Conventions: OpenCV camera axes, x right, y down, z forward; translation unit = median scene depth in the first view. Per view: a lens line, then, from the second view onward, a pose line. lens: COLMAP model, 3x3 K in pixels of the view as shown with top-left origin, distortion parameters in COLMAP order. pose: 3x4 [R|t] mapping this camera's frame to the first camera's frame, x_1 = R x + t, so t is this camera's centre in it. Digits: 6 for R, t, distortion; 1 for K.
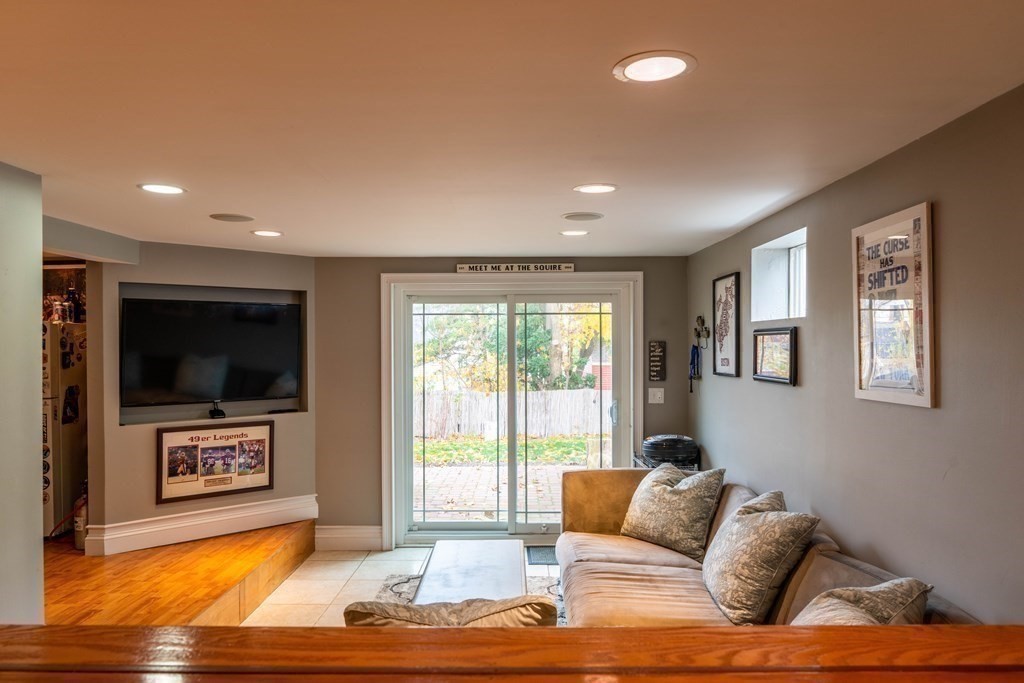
lens RADIAL K [[695.9, 0, 508.9], [0, 695.9, 348.3], [0, 0, 1]] dist [-0.023994, 0.013243]
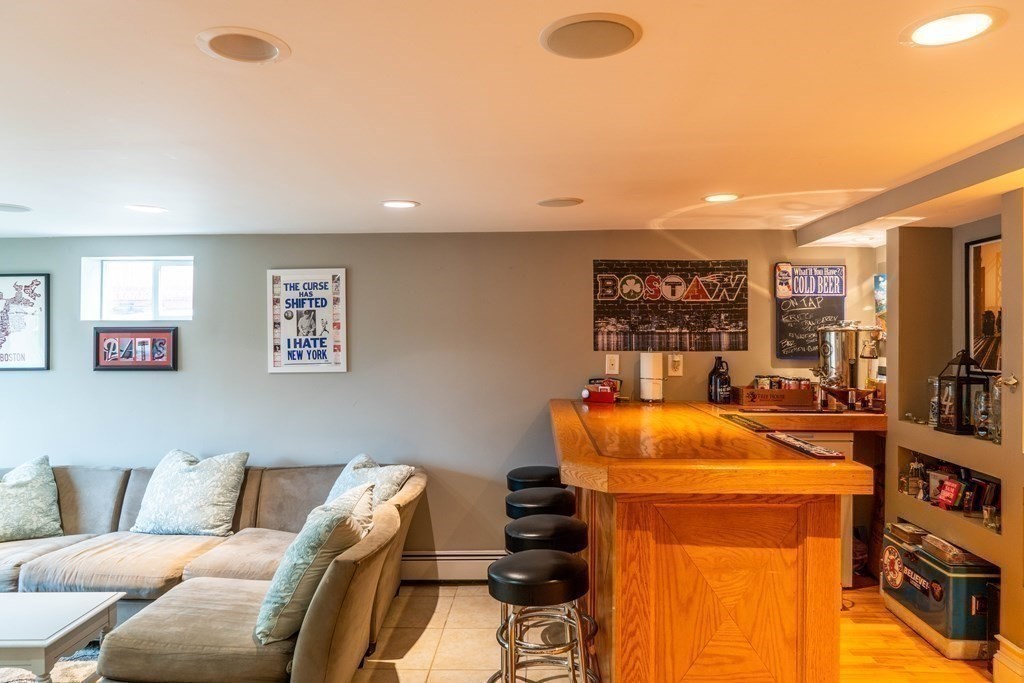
lens RADIAL K [[695.9, 0, 509.4], [0, 695.9, 339.2], [0, 0, 1]] dist [-0.023994, 0.013243]
pose [[0.029020, -0.002632, 0.999575, -1.067199], [0.004651, 0.999986, 0.002498, -0.008233], [-0.999568, 0.004577, 0.029032, 0.360124]]
